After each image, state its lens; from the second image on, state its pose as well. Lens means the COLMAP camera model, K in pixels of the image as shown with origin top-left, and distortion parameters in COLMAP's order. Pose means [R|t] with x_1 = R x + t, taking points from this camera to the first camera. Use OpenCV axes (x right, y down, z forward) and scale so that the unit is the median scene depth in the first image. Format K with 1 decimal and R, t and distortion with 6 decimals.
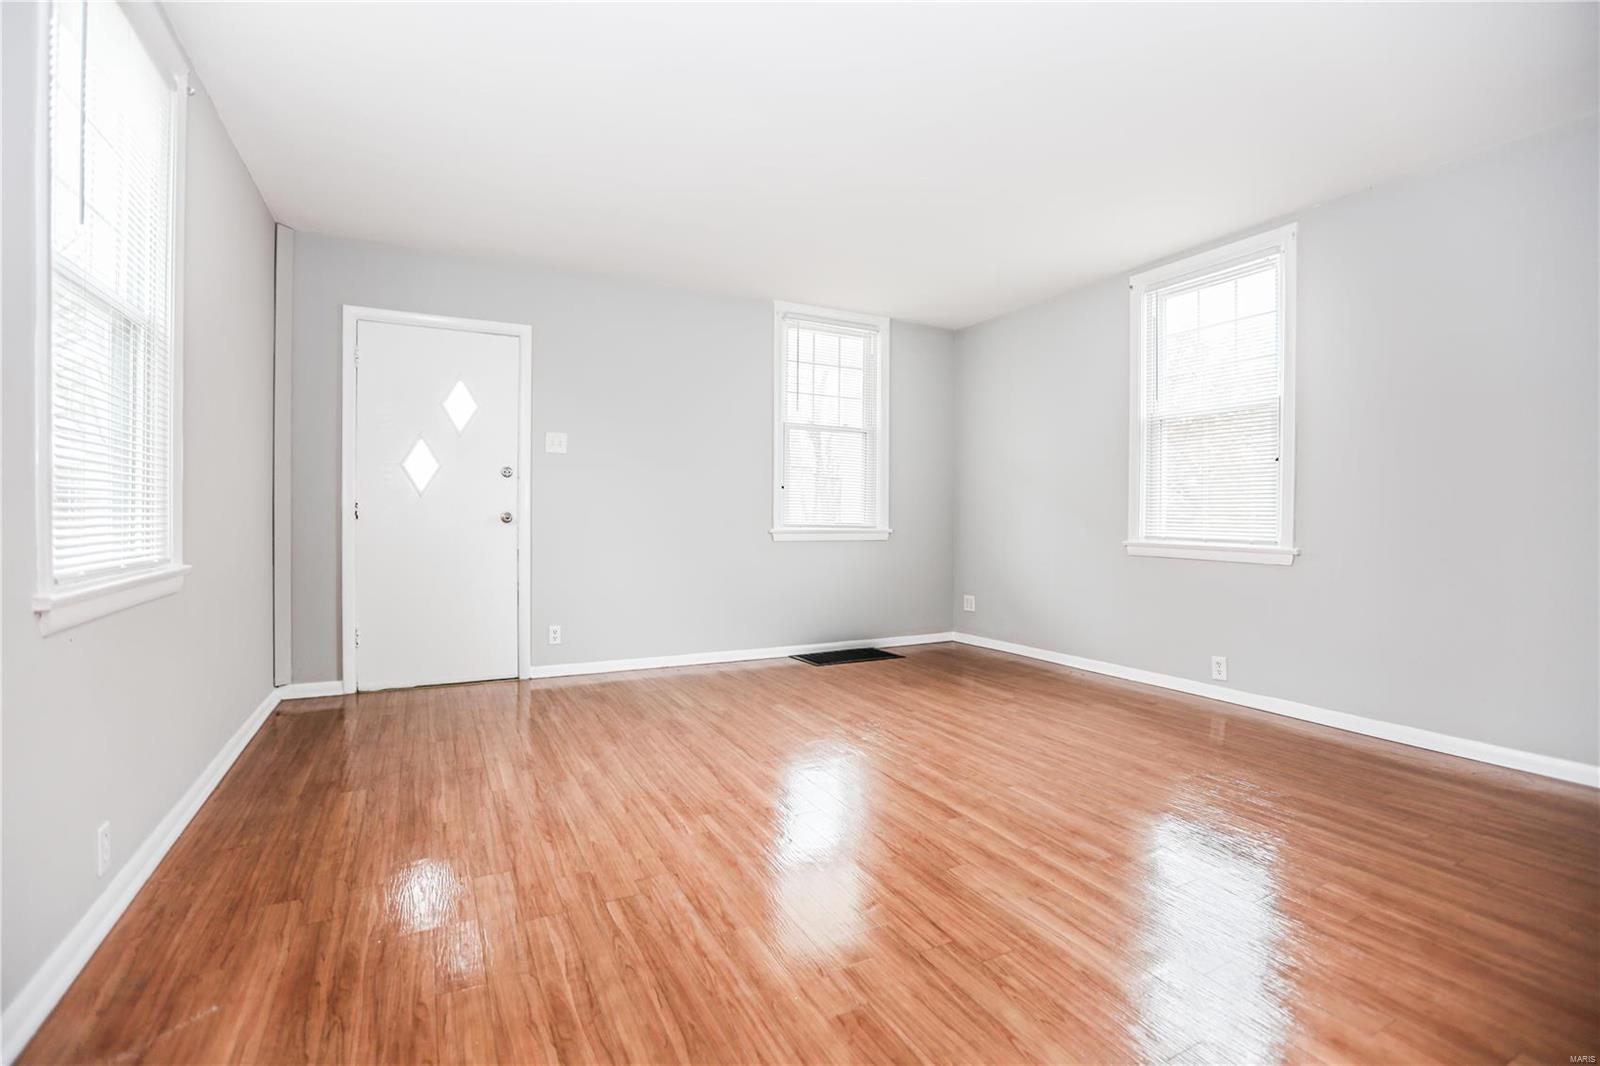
lens RADIAL K [[735.8, 0, 803.6], [0, 735.8, 541.0], [0, 0, 1]] dist [-0.038655, 0.007394]
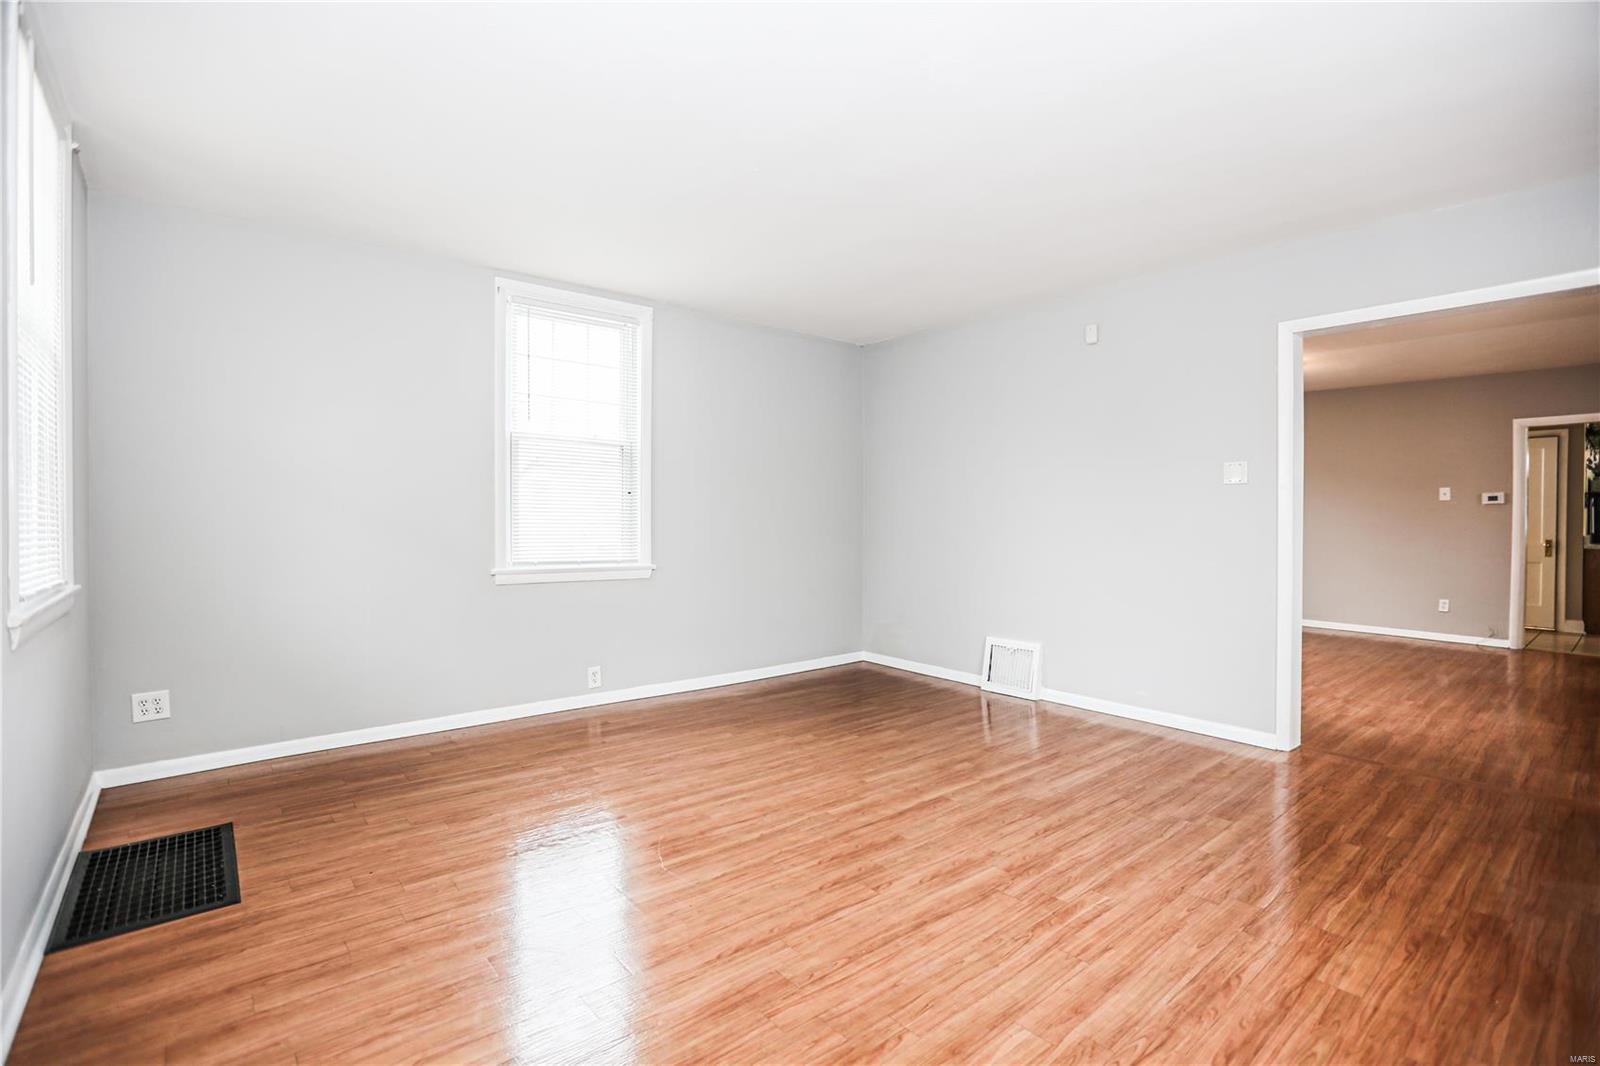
lens RADIAL K [[735.8, 0, 801.5], [0, 735.8, 537.0], [0, 0, 1]] dist [-0.038655, 0.007394]
pose [[-0.222833, -0.023623, 0.974570, -0.900002], [0.025435, 0.999225, 0.030036, -0.099647], [-0.974525, 0.031481, -0.222059, 1.463208]]
